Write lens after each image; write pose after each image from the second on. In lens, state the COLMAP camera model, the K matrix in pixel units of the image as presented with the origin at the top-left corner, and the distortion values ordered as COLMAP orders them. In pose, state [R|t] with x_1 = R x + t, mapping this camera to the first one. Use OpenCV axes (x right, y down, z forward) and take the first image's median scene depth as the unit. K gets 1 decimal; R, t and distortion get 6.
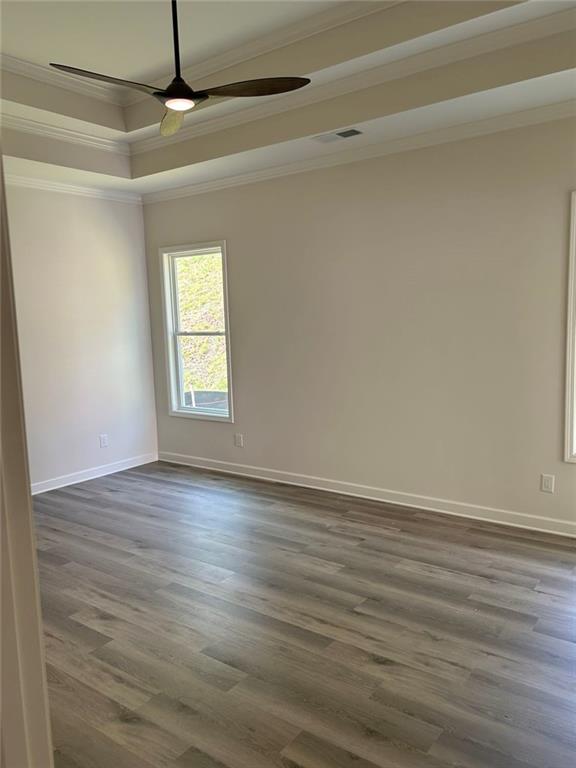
lens RADIAL K [[598.1, 0, 286.8], [0, 598.1, 382.9], [0, 0, 1]] dist [0.038178, -0.019686]
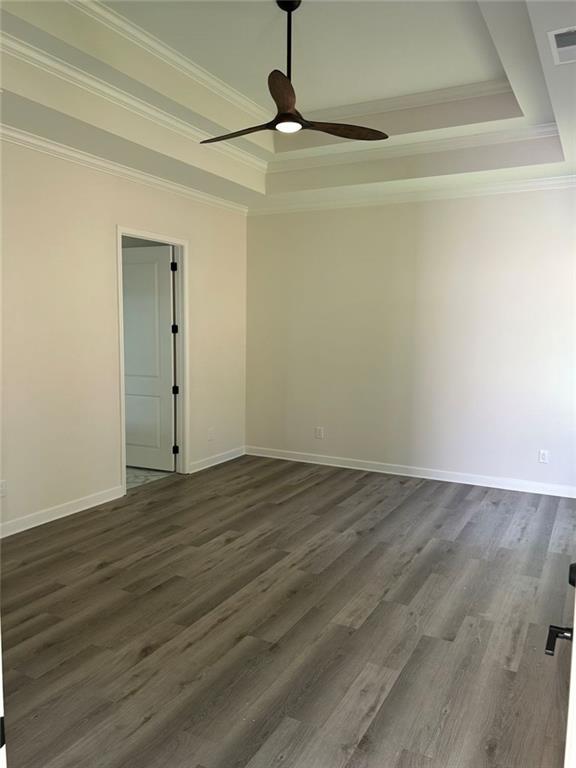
lens RADIAL K [[598.1, 0, 287.0], [0, 598.1, 385.8], [0, 0, 1]] dist [0.038178, -0.019686]
pose [[0.163169, 0.130510, -0.977928, 0.843463], [-0.133508, 0.985016, 0.109180, -0.094505], [0.977523, 0.112746, 0.178148, 0.737250]]
